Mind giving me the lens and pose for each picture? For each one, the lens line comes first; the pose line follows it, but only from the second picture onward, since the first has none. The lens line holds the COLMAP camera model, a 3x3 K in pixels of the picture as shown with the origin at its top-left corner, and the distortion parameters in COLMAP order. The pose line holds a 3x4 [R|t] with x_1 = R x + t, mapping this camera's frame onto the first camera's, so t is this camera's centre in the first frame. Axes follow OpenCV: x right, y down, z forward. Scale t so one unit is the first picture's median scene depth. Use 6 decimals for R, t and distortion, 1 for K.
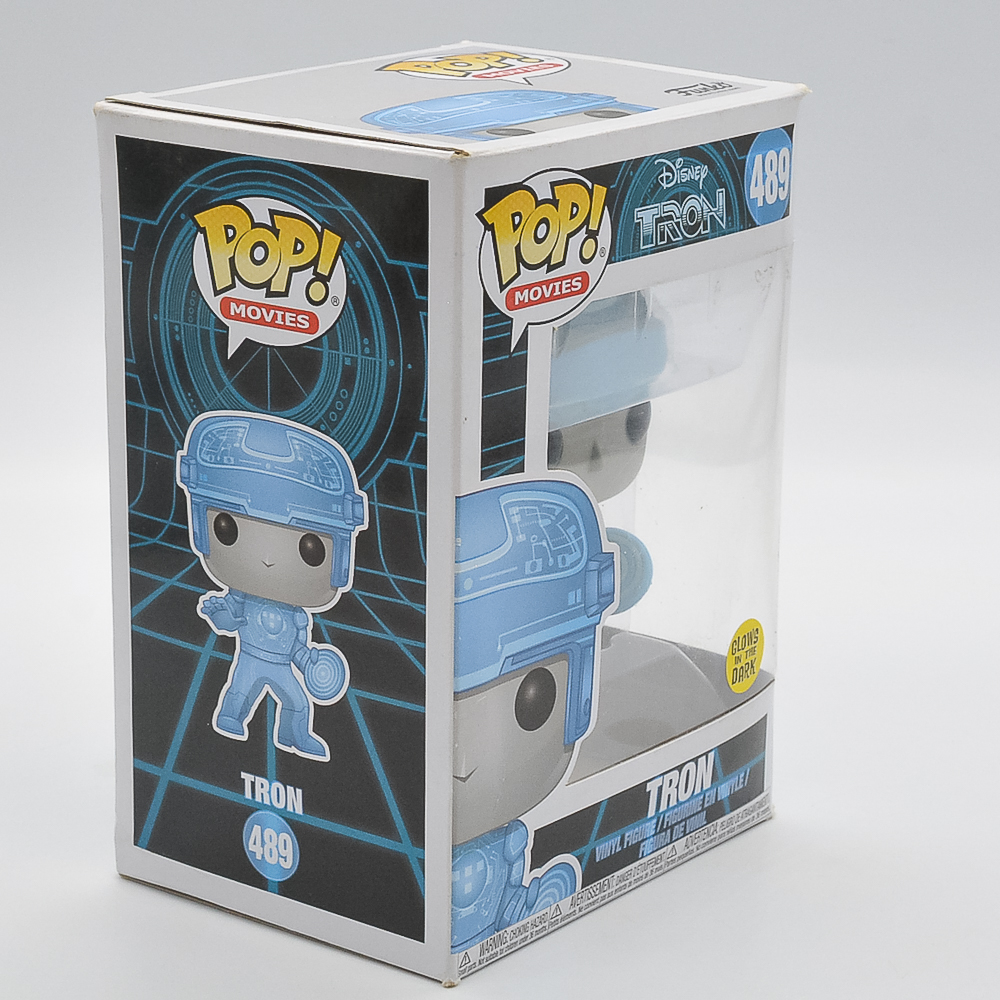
lens RADIAL K [[3101.0, 0, 500.0], [0, 3101.0, 500.0], [0, 0, 1]] dist [-0.050901, -0.223374]
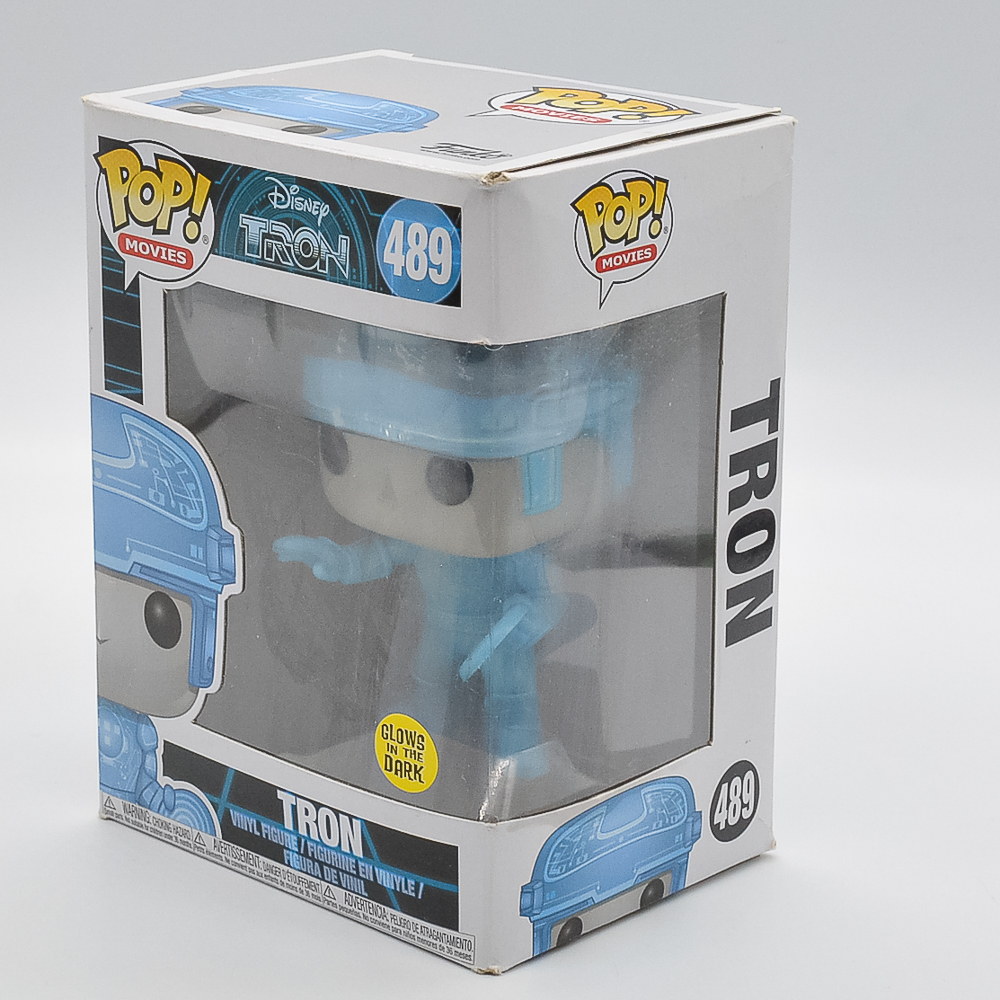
lens RADIAL K [[3101.0, 0, 500.0], [0, 3101.0, 500.0], [0, 0, 1]] dist [-0.050901, -0.223374]
pose [[-0.086940, 0.267877, -0.959522, 1.051223], [-0.290013, 0.914647, 0.281626, -0.321500], [0.953066, 0.302758, -0.001831, 1.104141]]
